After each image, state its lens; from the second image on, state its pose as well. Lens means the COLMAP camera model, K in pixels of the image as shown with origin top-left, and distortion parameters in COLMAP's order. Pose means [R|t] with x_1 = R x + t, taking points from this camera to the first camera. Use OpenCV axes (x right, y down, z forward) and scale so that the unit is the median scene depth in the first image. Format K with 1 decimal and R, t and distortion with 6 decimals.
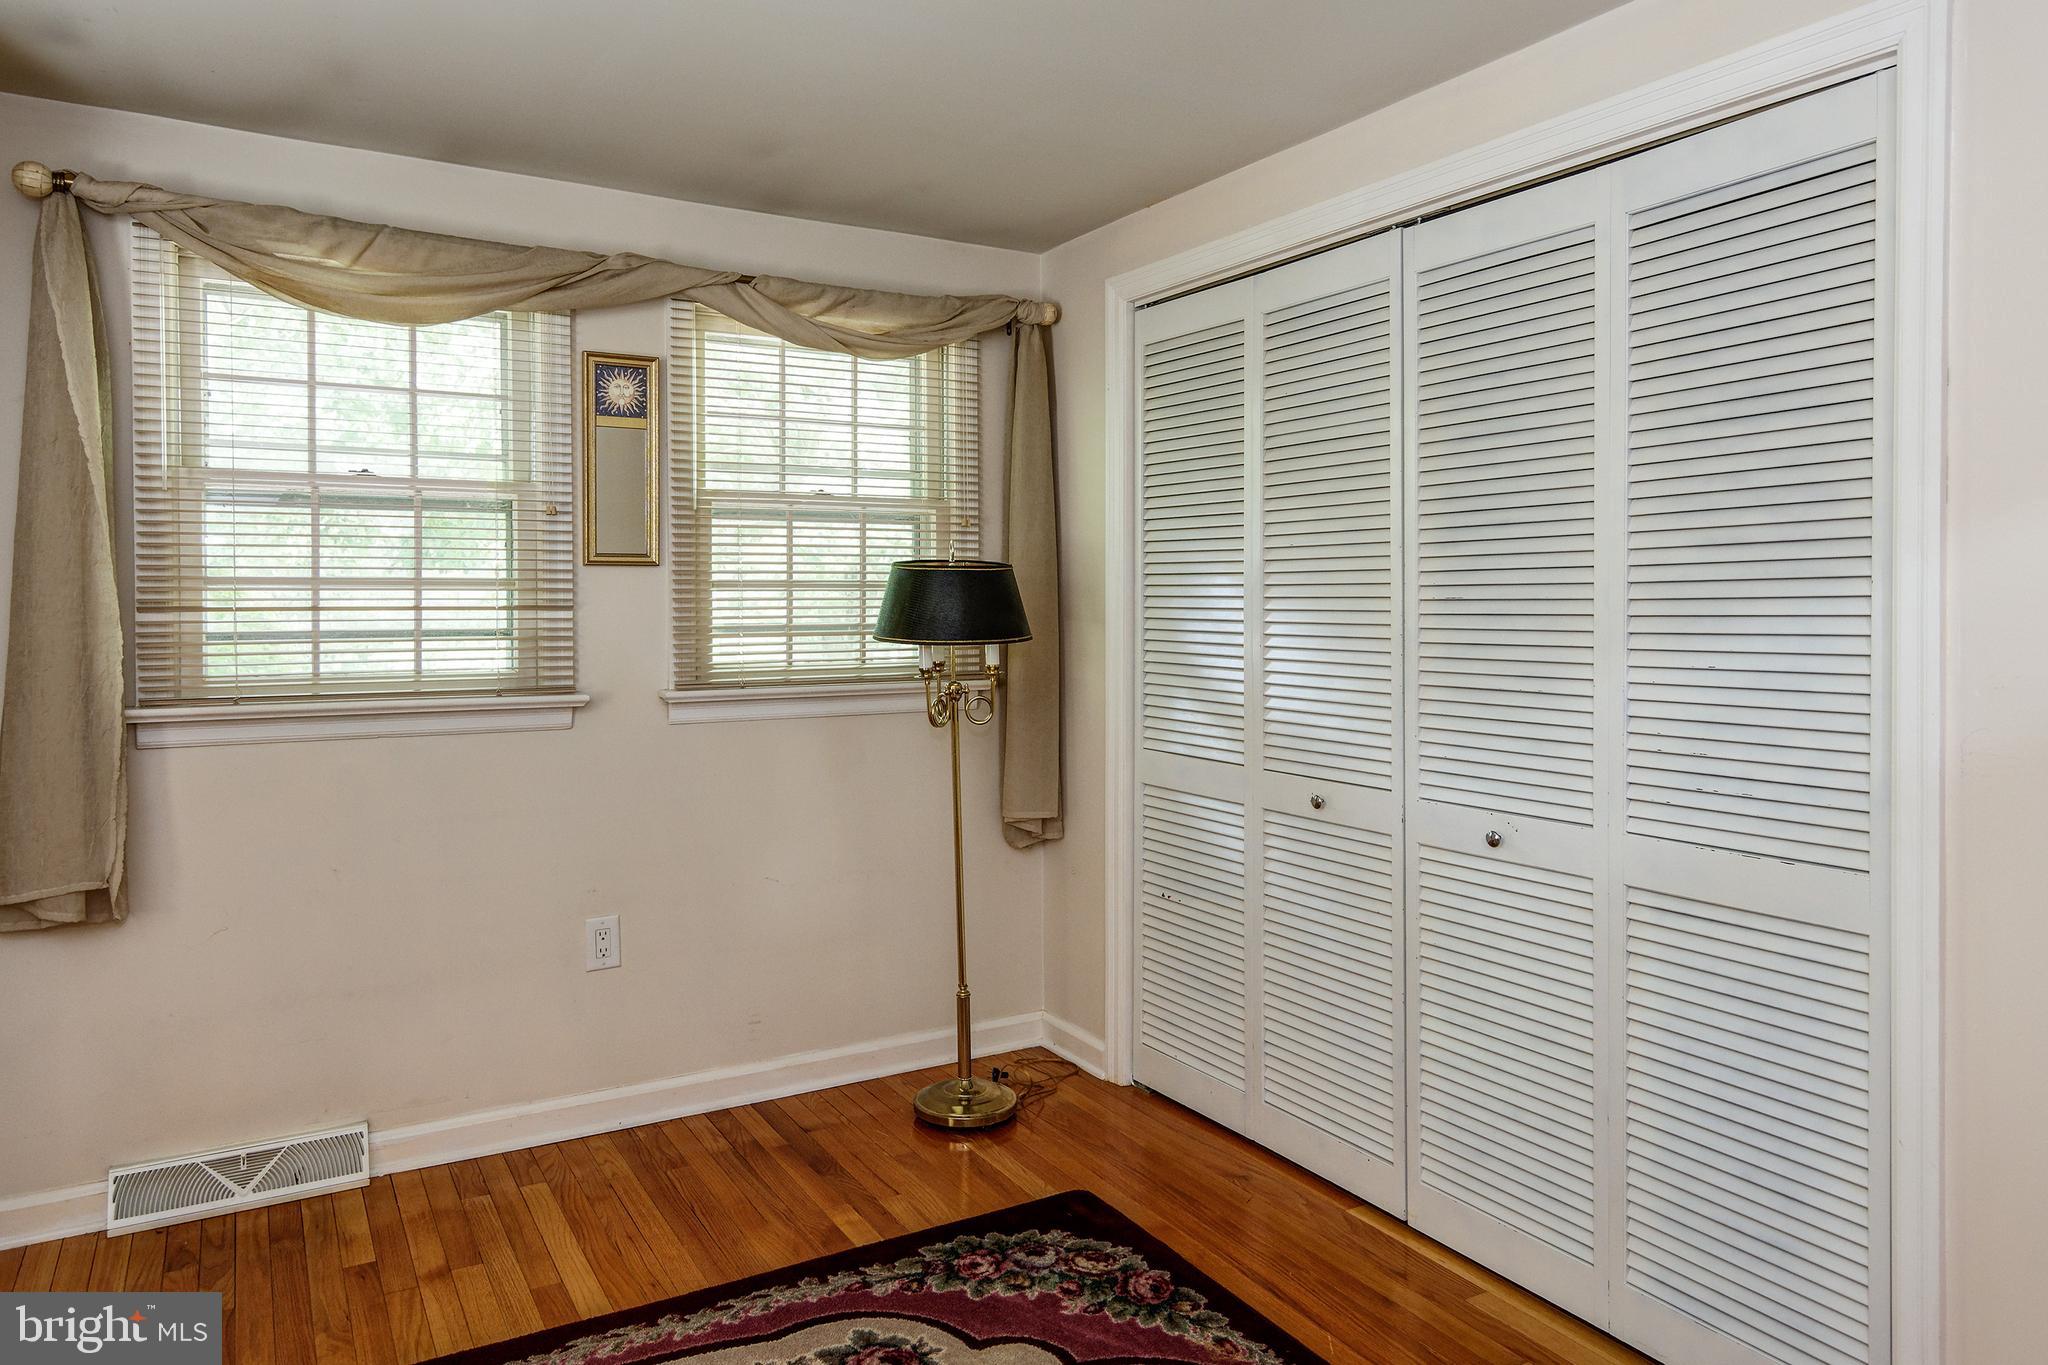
lens RADIAL K [[1333.1, 0, 1026.3], [0, 1333.1, 607.2], [0, 0, 1]] dist [0.003916, 0.004461]
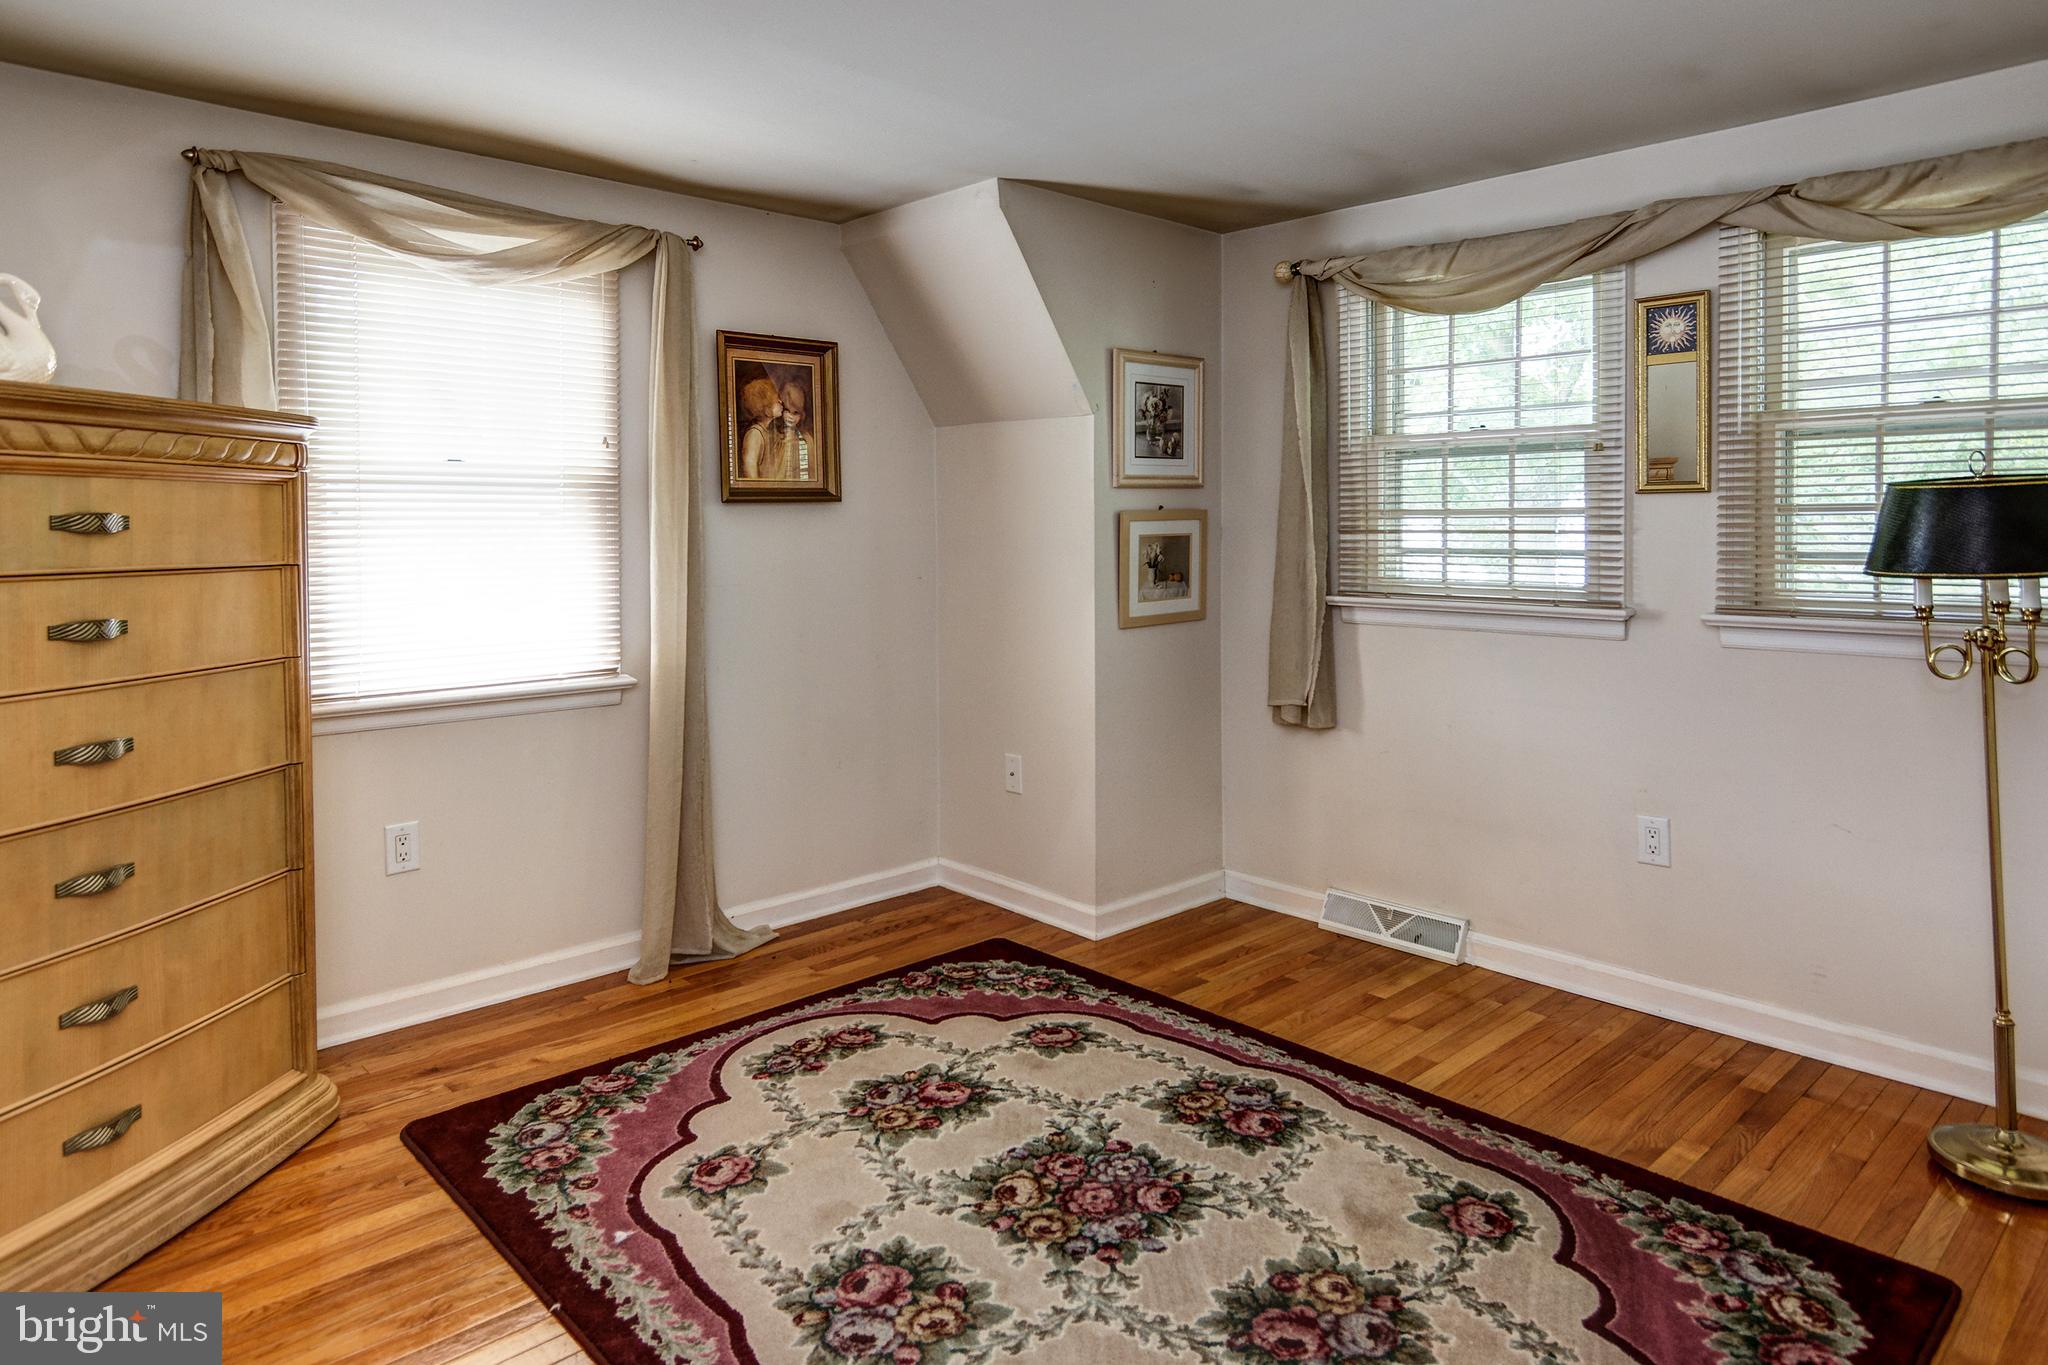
lens RADIAL K [[1247.1, 0, 1031.2], [0, 1247.1, 547.2], [0, 0, 1]] dist [-0.002408, -0.002184]
pose [[0.221870, 0.014967, -0.974961, 0.589163], [-0.004168, 0.999888, 0.014401, 0.000052], [0.975067, 0.000868, 0.221907, 0.297333]]
